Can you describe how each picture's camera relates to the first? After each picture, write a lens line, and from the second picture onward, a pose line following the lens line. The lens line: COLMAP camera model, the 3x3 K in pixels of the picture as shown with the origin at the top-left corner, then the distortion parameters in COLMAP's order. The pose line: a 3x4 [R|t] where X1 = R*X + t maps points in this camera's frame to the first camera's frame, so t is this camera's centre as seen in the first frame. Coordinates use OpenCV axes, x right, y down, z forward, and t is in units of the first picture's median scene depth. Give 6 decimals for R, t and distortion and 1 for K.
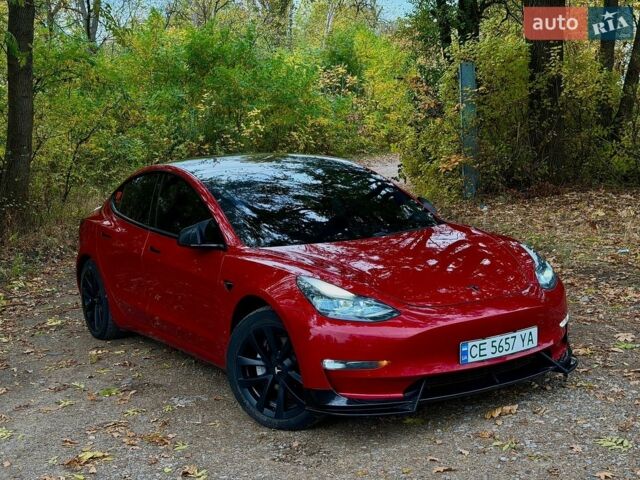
lens RADIAL K [[988.6, 0, 320.6], [0, 988.6, 241.7], [0, 0, 1]] dist [0.135102, 0.000000]
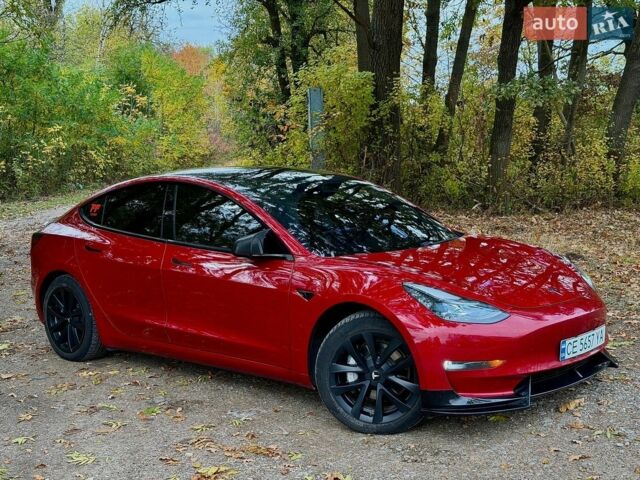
lens RADIAL K [[988.6, 0, 319.5], [0, 988.6, 240.4], [0, 0, 1]] dist [0.135102, 0.000000]
pose [[0.949138, -0.002279, 0.314851, -0.410159], [0.011405, 0.999566, -0.027147, 0.017421], [-0.314652, 0.029357, 0.948753, 0.046255]]
